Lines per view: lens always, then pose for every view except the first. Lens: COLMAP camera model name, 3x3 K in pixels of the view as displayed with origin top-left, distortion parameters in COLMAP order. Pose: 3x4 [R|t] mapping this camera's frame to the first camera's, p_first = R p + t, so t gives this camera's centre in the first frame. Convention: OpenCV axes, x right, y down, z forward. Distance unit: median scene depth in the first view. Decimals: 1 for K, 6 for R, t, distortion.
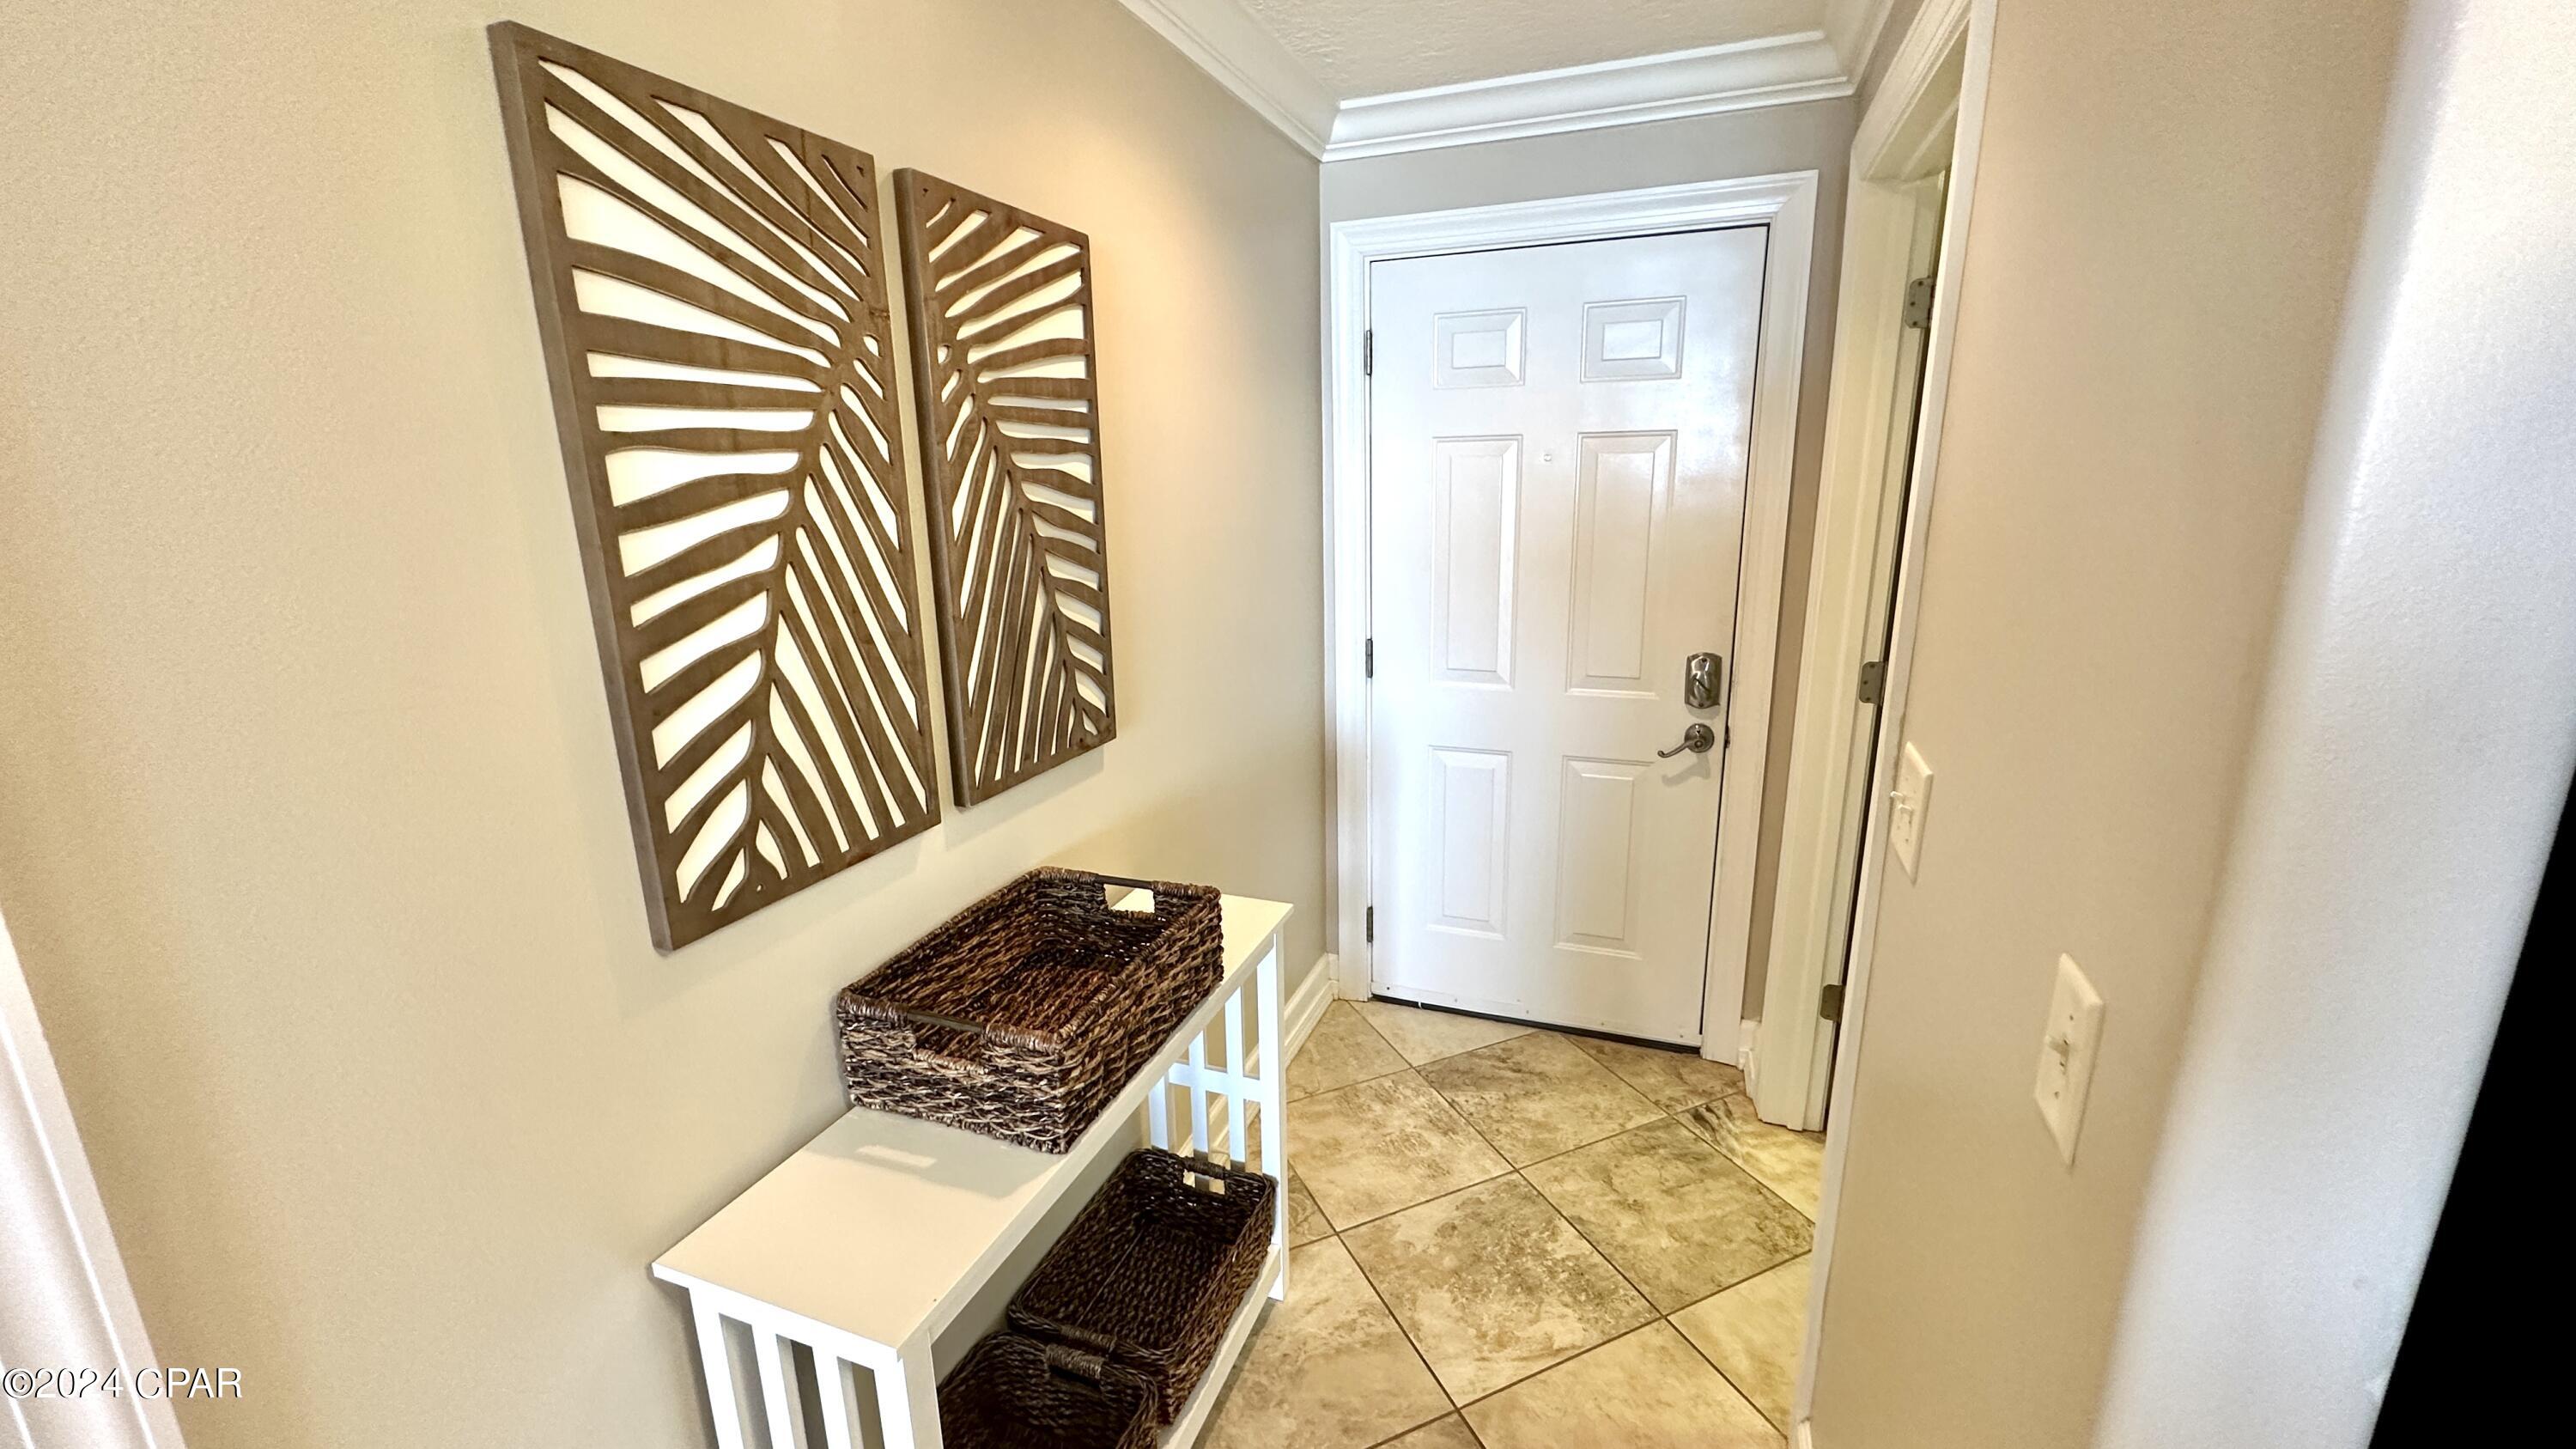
lens RADIAL K [[1024.9, 0, 1299.4], [0, 1024.9, 724.6], [0, 0, 1]] dist [-0.003684, 0.000910]
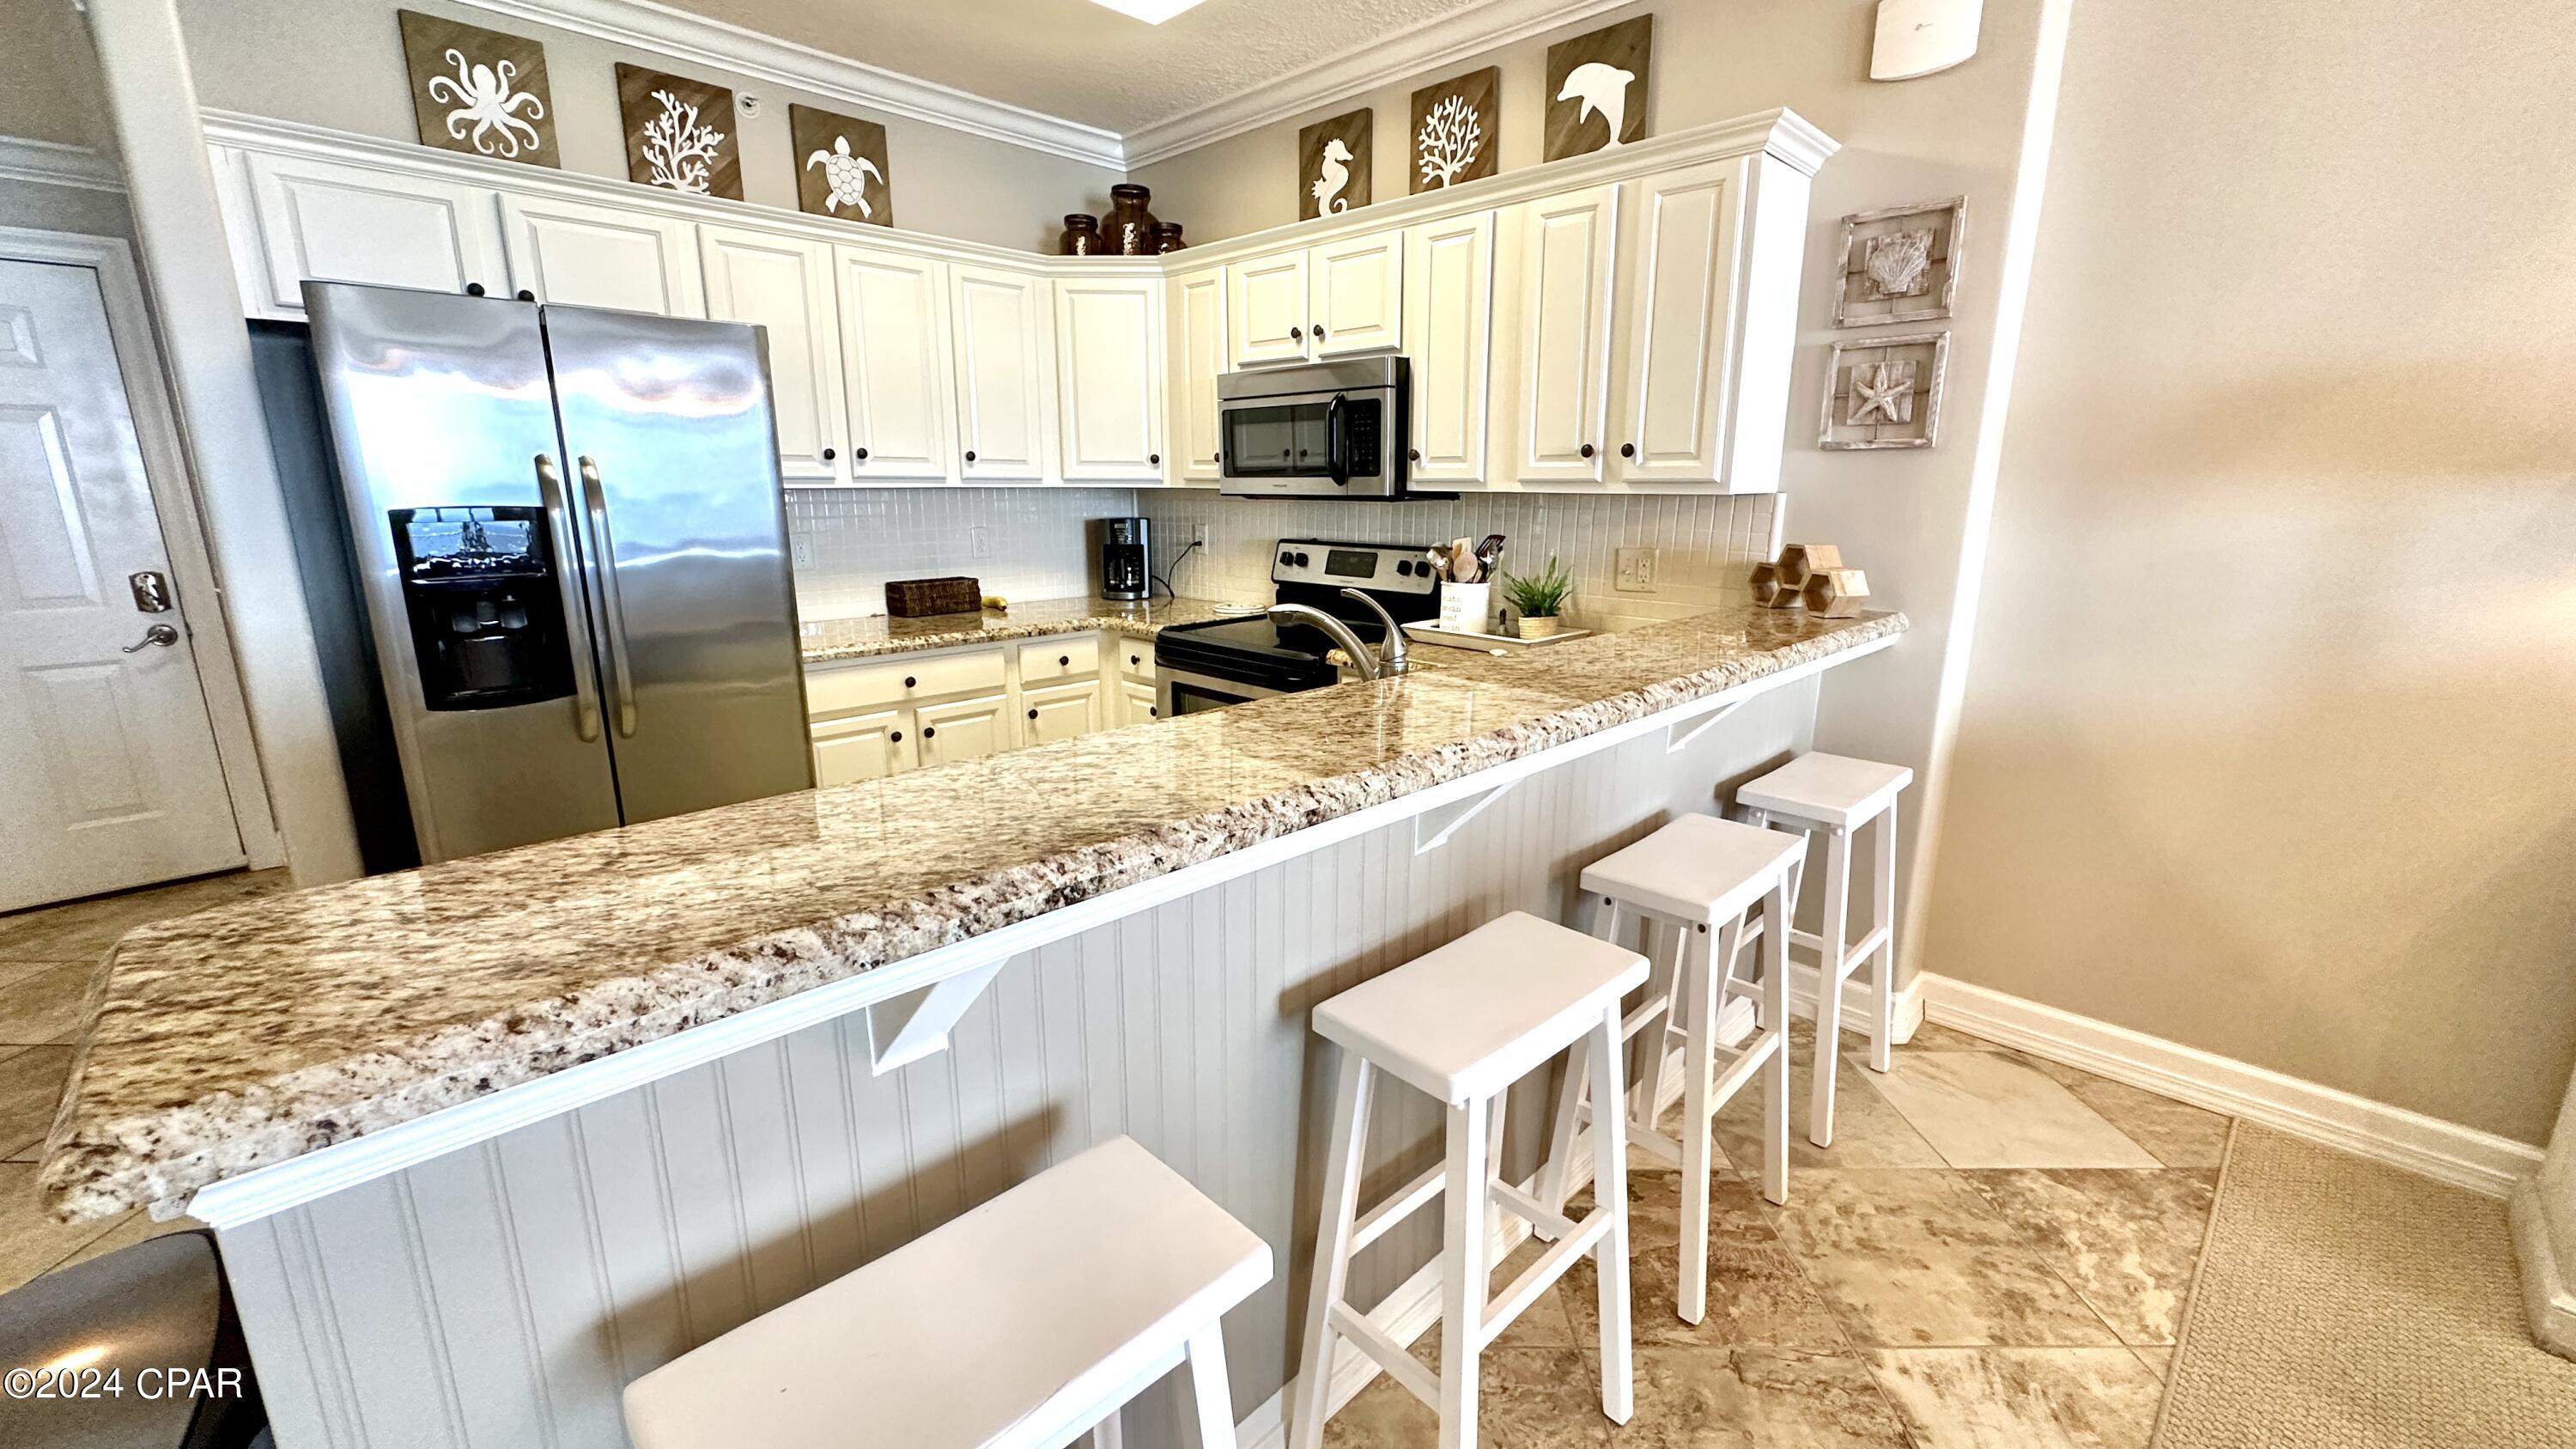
lens RADIAL K [[1024.9, 0, 1290.4], [0, 1024.9, 724.9], [0, 0, 1]] dist [-0.003684, 0.000910]
pose [[0.419190, -0.195046, 0.886700, -0.218866], [0.215274, 0.970152, 0.111632, 0.309793], [-0.882007, 0.144089, 0.448667, -0.953440]]
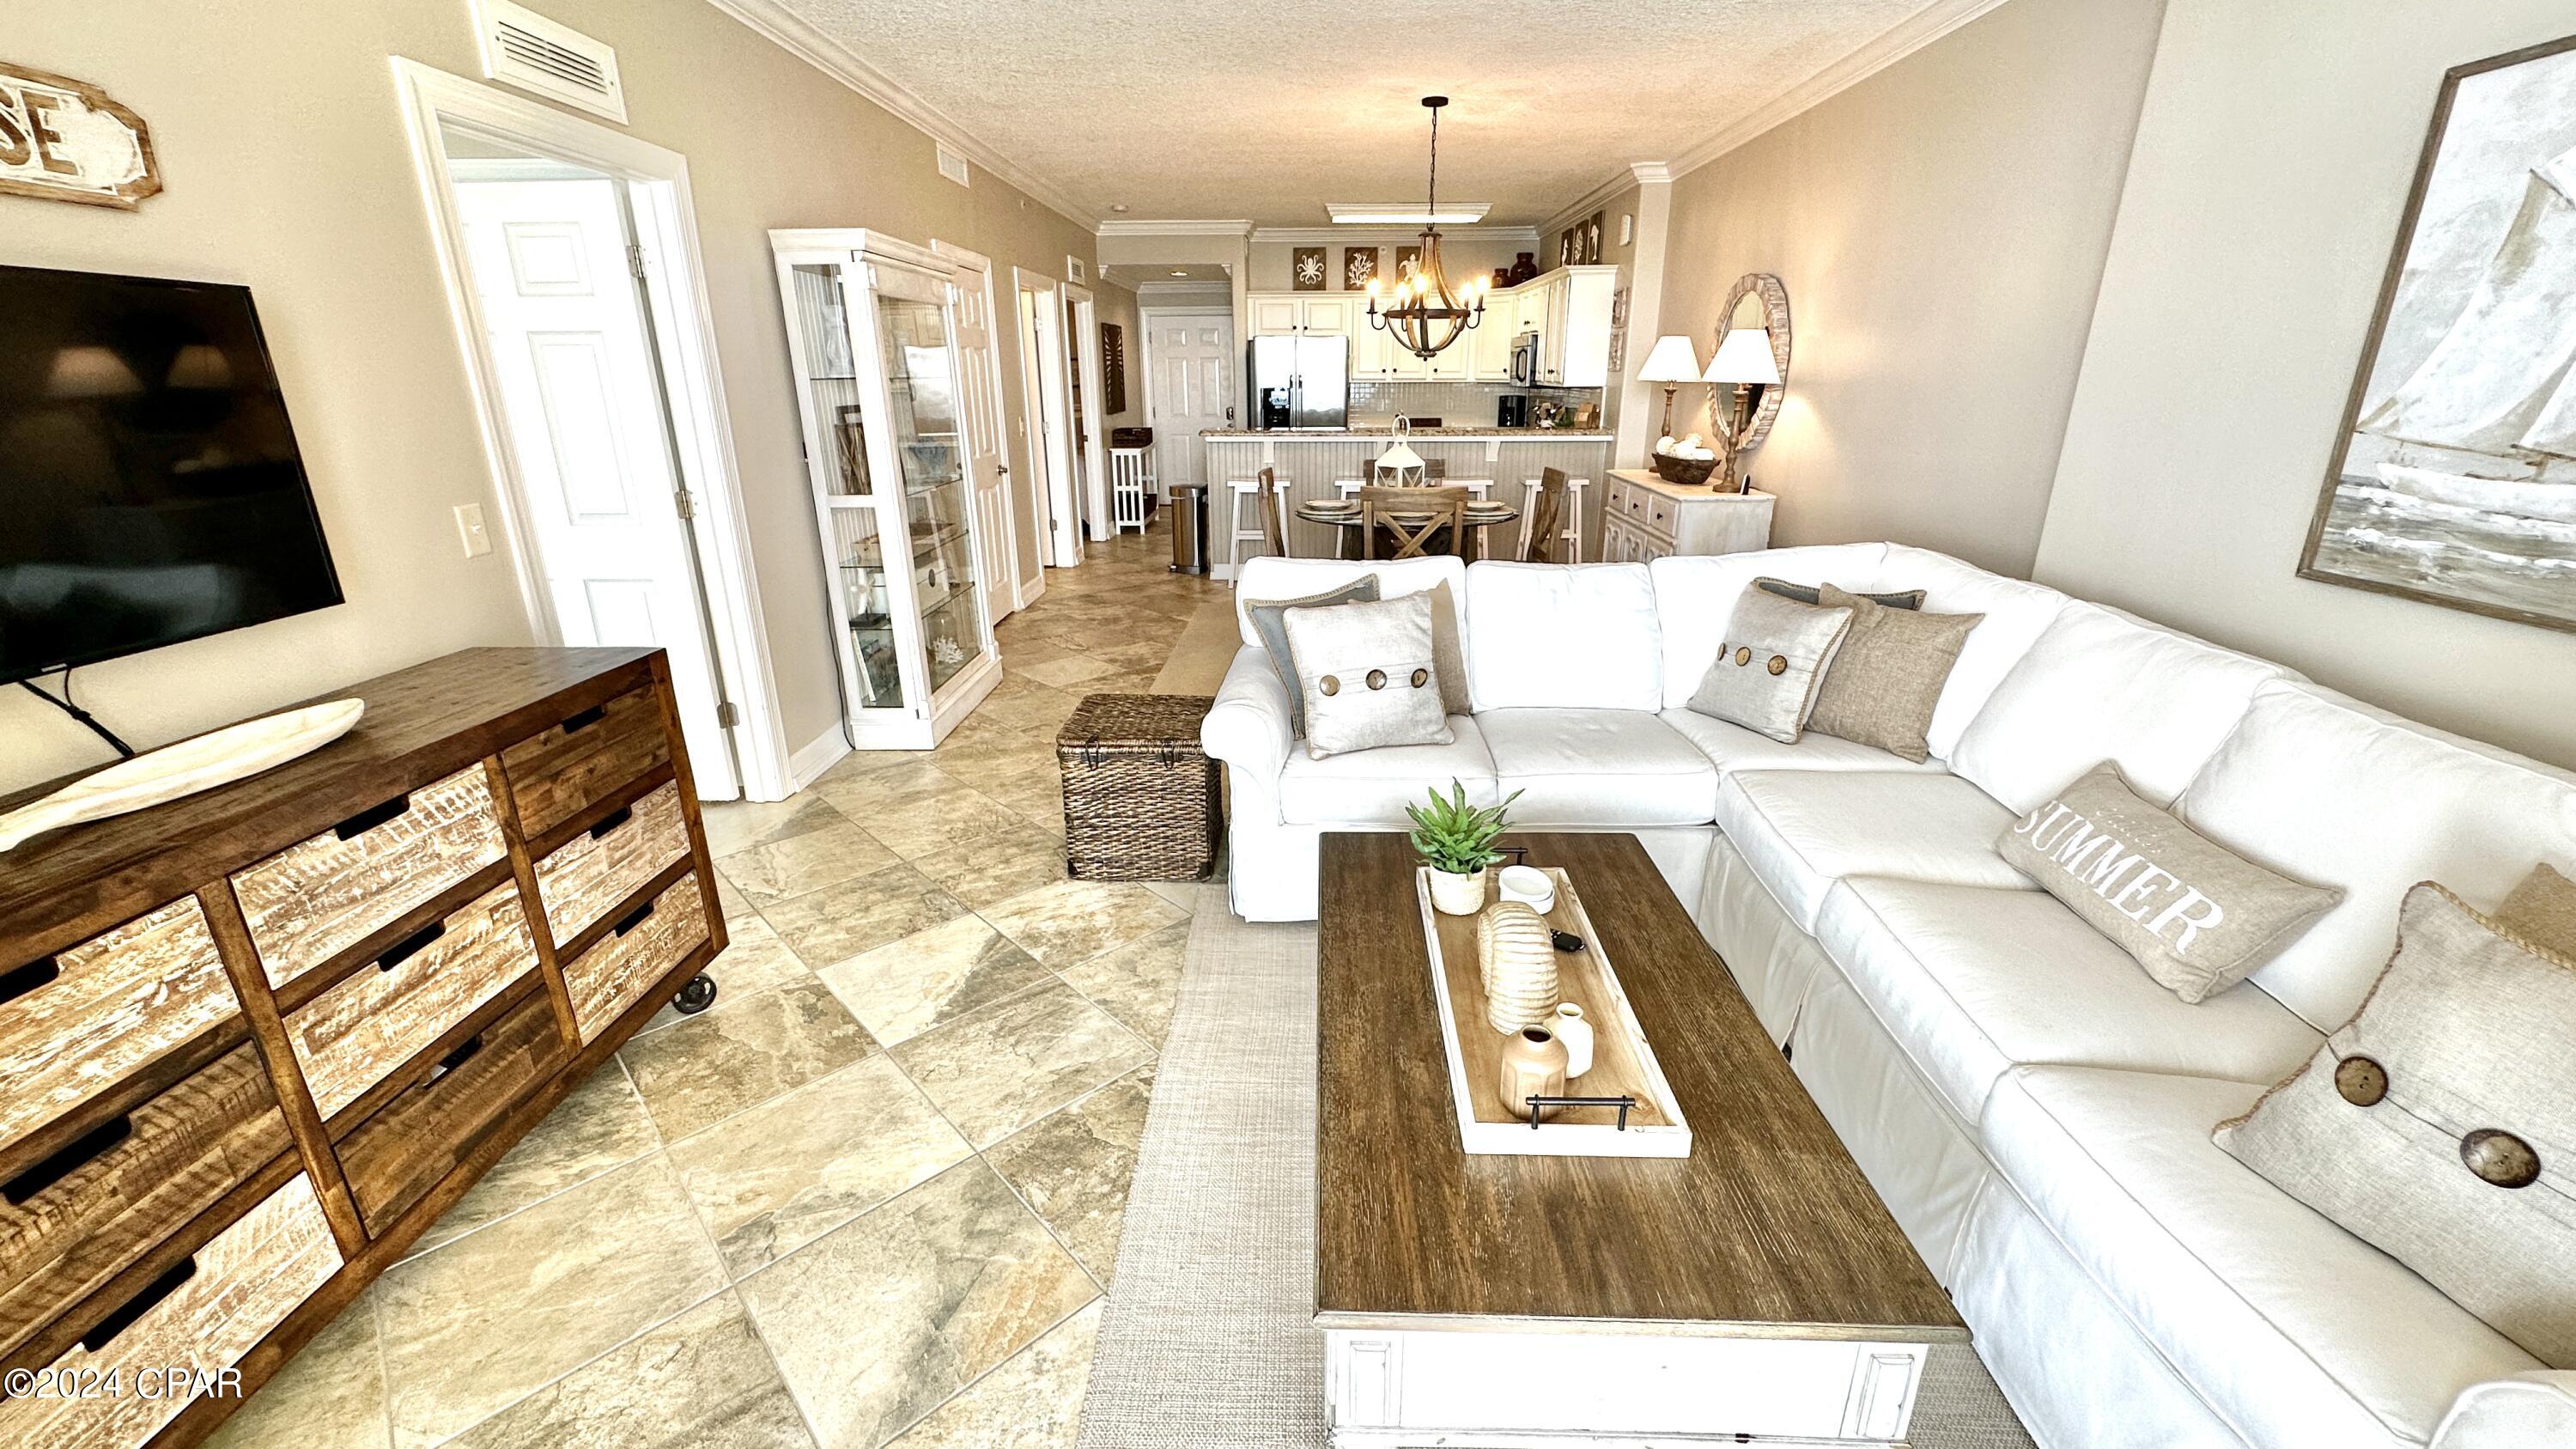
lens RADIAL K [[1024.9, 0, 1291.2], [0, 1024.9, 725.1], [0, 0, 1]] dist [-0.003684, 0.000910]
pose [[0.947265, -0.096508, 0.305573, -0.893400], [0.070616, 0.992997, 0.094709, 0.938354], [-0.312573, -0.068136, 0.947447, -3.570565]]
